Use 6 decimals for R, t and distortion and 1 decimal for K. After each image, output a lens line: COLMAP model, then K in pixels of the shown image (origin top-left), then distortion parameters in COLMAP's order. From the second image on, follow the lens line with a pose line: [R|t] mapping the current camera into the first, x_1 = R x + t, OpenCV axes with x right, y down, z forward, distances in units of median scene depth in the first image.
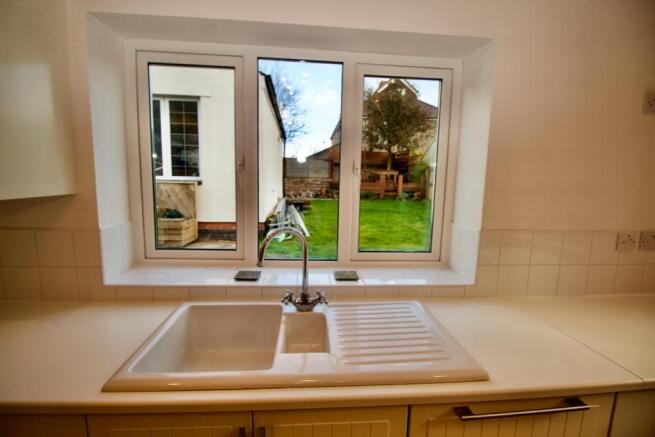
lens RADIAL K [[301.4, 0, 325.2], [0, 301.4, 218.3], [0, 0, 1]] dist [0.001724, -0.013286]
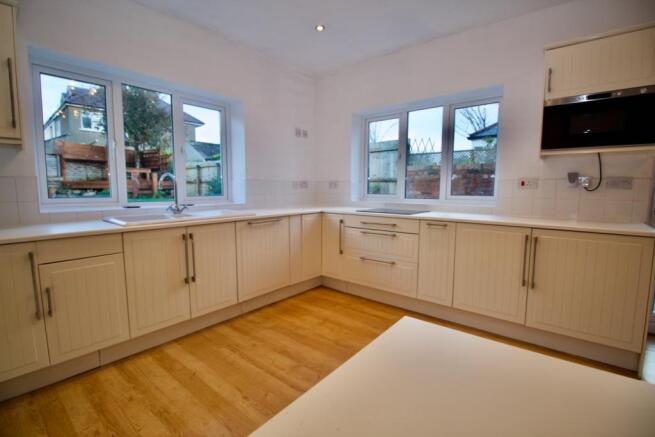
lens RADIAL K [[301.4, 0, 325.2], [0, 301.4, 218.3], [0, 0, 1]] dist [0.001724, -0.013286]
pose [[0.702813, -0.091810, 0.705425, -0.073314], [0.098992, 0.994611, 0.030822, 0.032620], [-0.704453, 0.048169, 0.708114, -0.108702]]
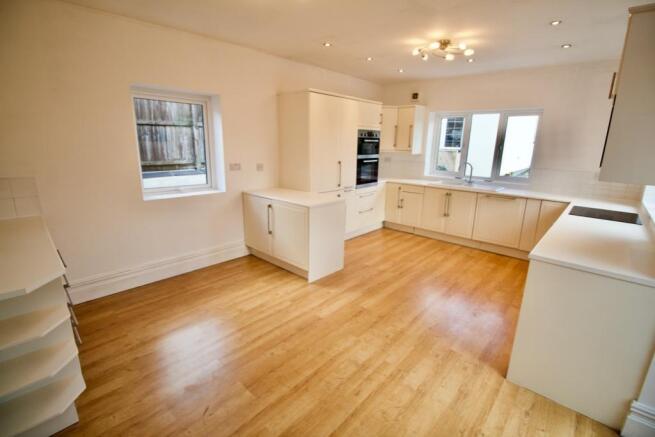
lens RADIAL K [[301.4, 0, 325.2], [0, 301.4, 218.3], [0, 0, 1]] dist [0.001724, -0.013286]
pose [[0.670134, 0.173125, -0.721767, 0.139885], [-0.096674, 0.984493, 0.146384, 0.030409], [0.735917, -0.028321, 0.676479, -0.272327]]
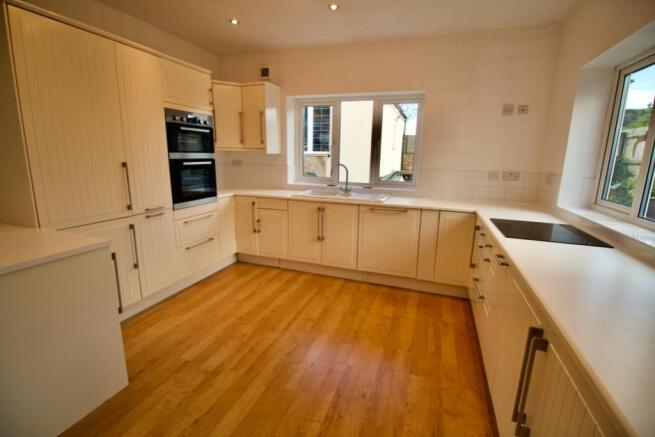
lens RADIAL K [[301.4, 0, 325.2], [0, 301.4, 218.3], [0, 0, 1]] dist [0.001724, -0.013286]
pose [[0.906624, 0.083349, -0.413625, 0.085449], [-0.053292, 0.995065, 0.083703, 0.027282], [0.418561, -0.053844, 0.906591, -0.154795]]
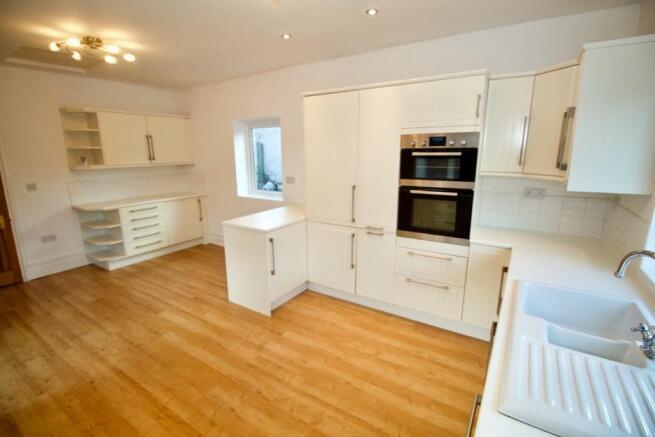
lens RADIAL K [[301.4, 0, 325.2], [0, 301.4, 218.3], [0, 0, 1]] dist [0.001724, -0.013286]
pose [[-0.618144, 0.156351, -0.770359, 0.092313], [-0.101841, 0.955830, 0.275713, -0.016751], [0.779440, 0.248885, -0.574917, 0.057384]]
